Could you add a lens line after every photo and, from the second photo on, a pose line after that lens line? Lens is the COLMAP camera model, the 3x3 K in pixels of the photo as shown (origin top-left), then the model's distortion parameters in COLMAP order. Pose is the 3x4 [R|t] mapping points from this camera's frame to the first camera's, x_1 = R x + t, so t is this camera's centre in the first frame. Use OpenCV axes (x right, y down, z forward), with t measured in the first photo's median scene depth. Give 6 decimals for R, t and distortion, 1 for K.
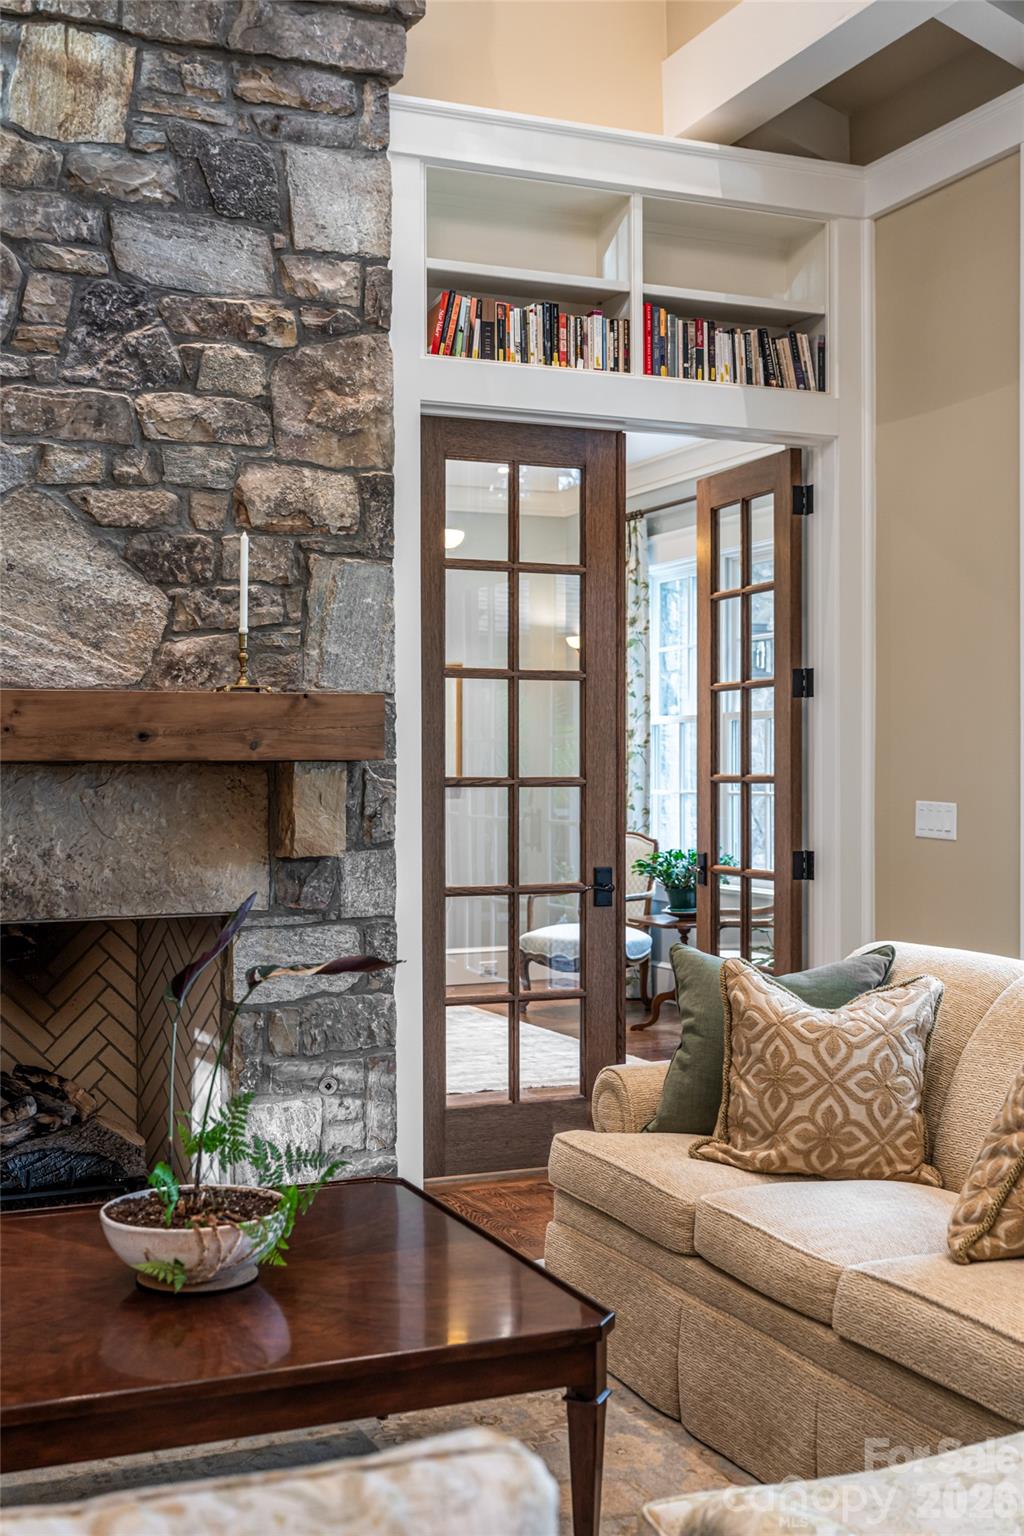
lens RADIAL K [[1778.5, 0, 512.7], [0, 1778.5, 771.5], [0, 0, 1]] dist [0.008808, 0.000000]
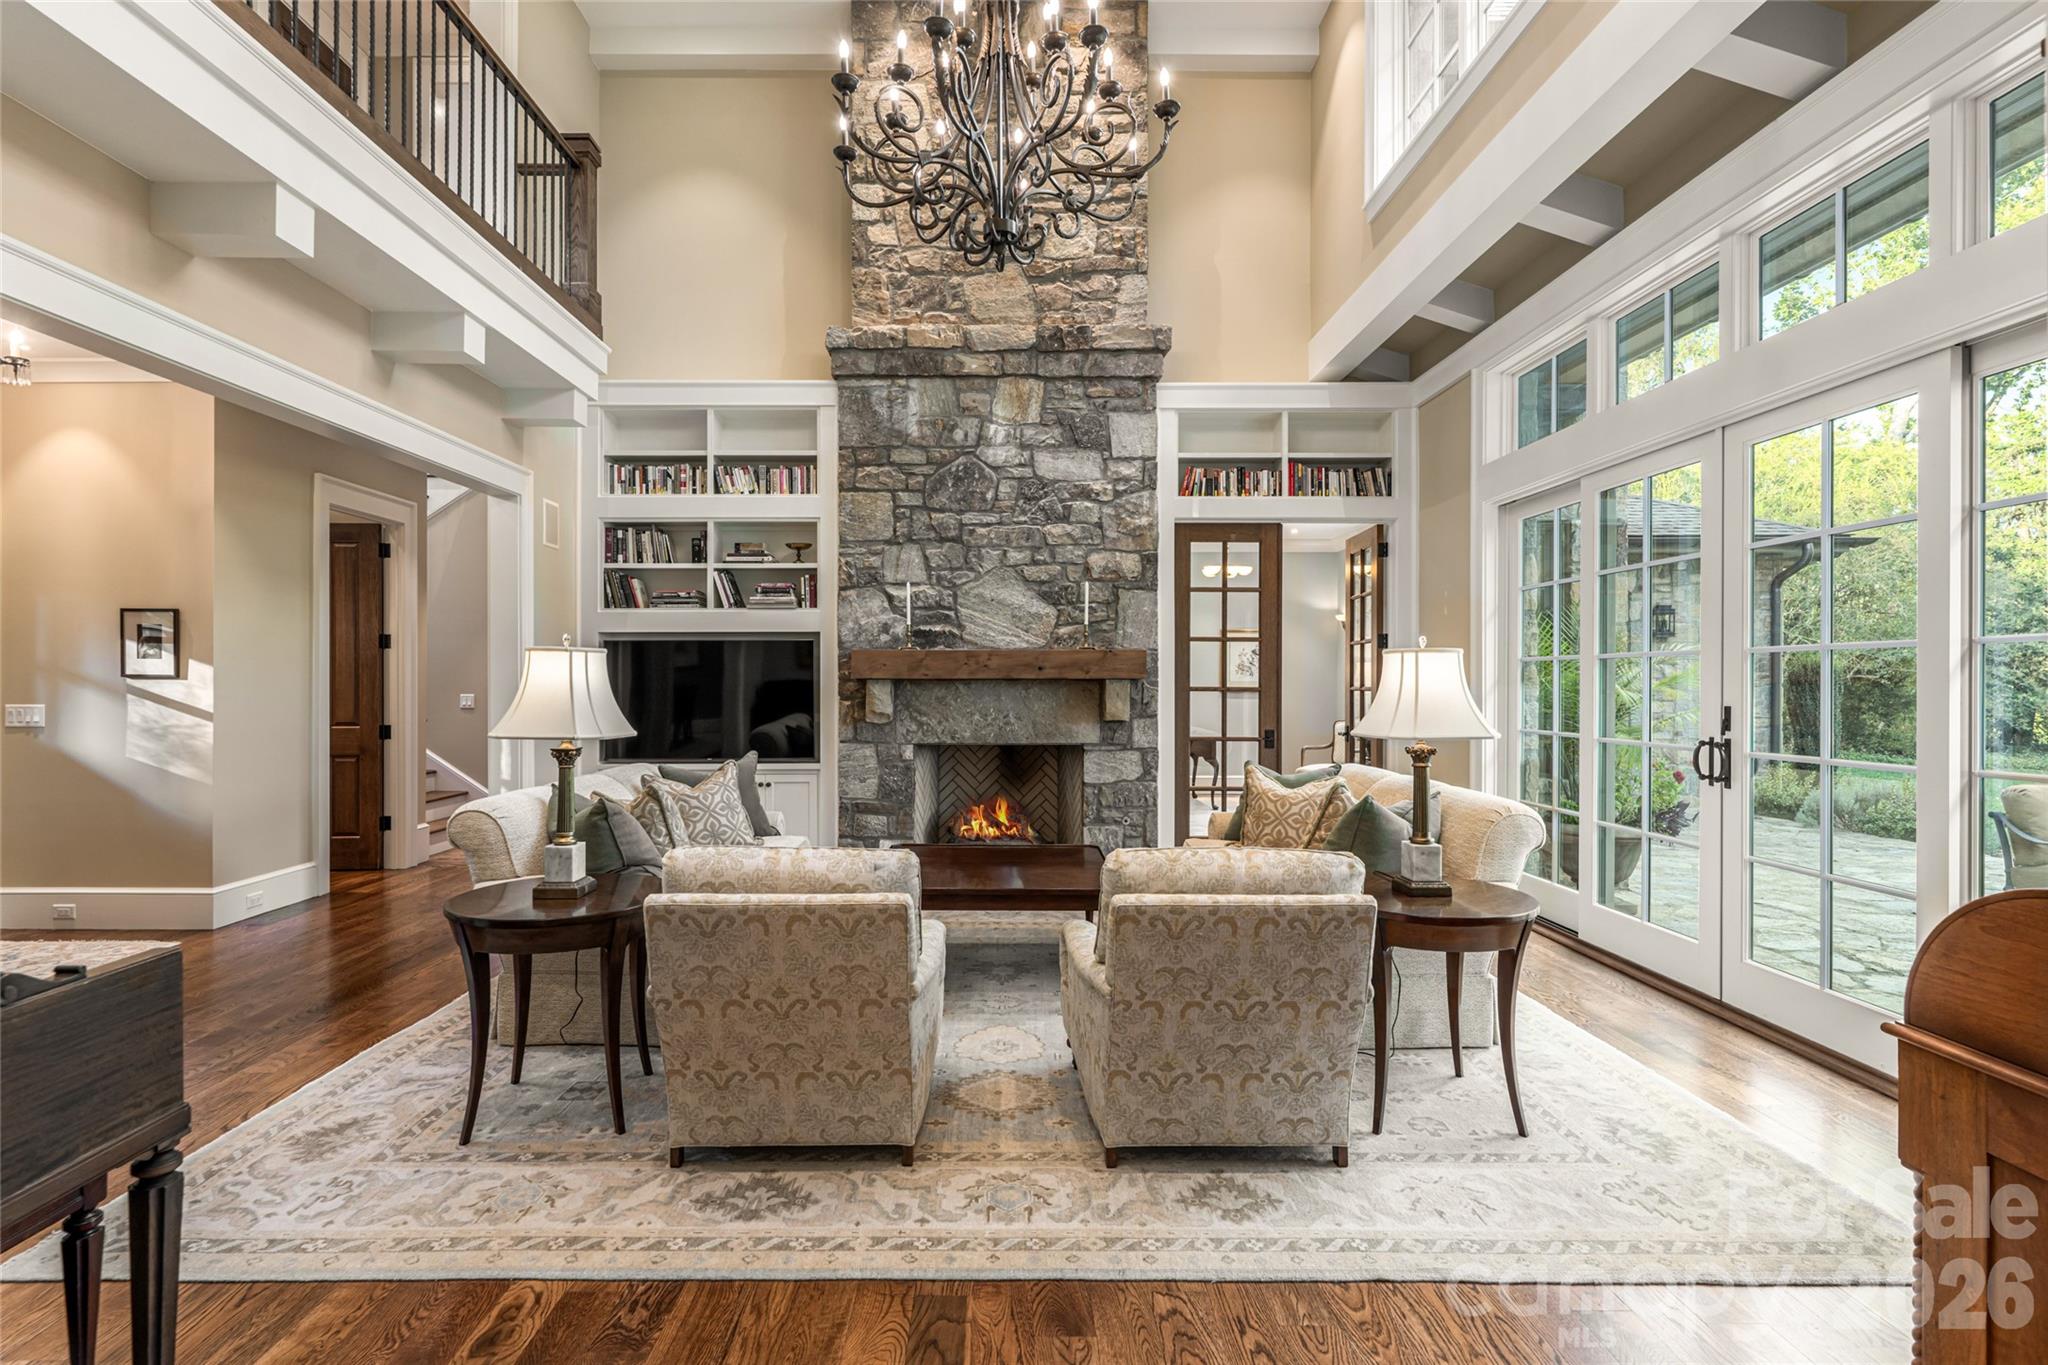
lens RADIAL K [[965.2, 0, 1018.5], [0, 965.2, 680.8], [0, 0, 1]] dist [0.001262, 0.000058]
pose [[0.918470, 0.001949, -0.395486, 0.262570], [-0.004554, 0.999974, -0.005648, 0.004072], [0.395464, 0.006989, 0.918455, -0.198901]]
